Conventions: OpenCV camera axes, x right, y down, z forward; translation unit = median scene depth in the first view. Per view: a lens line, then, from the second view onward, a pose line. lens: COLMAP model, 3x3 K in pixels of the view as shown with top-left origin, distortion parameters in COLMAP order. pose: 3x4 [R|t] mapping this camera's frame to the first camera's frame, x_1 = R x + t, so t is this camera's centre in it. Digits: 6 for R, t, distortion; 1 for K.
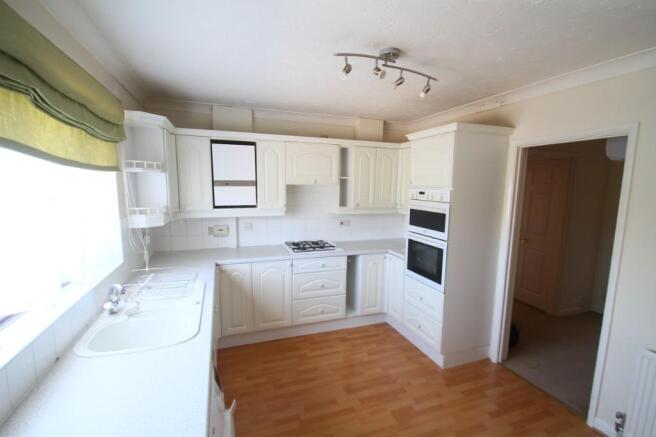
lens RADIAL K [[306.0, 0, 331.2], [0, 306.0, 226.7], [0, 0, 1]] dist [-0.000538, -0.000093]
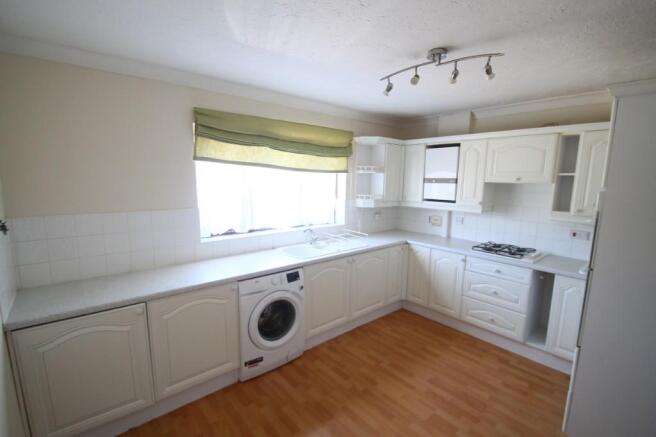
lens RADIAL K [[306.0, 0, 331.2], [0, 306.0, 226.7], [0, 0, 1]] dist [-0.000538, -0.000093]
pose [[0.348690, 0.140971, -0.926575, 0.646531], [-0.142783, 0.985074, 0.096139, -0.020833], [0.926298, 0.098776, 0.363614, 0.202682]]
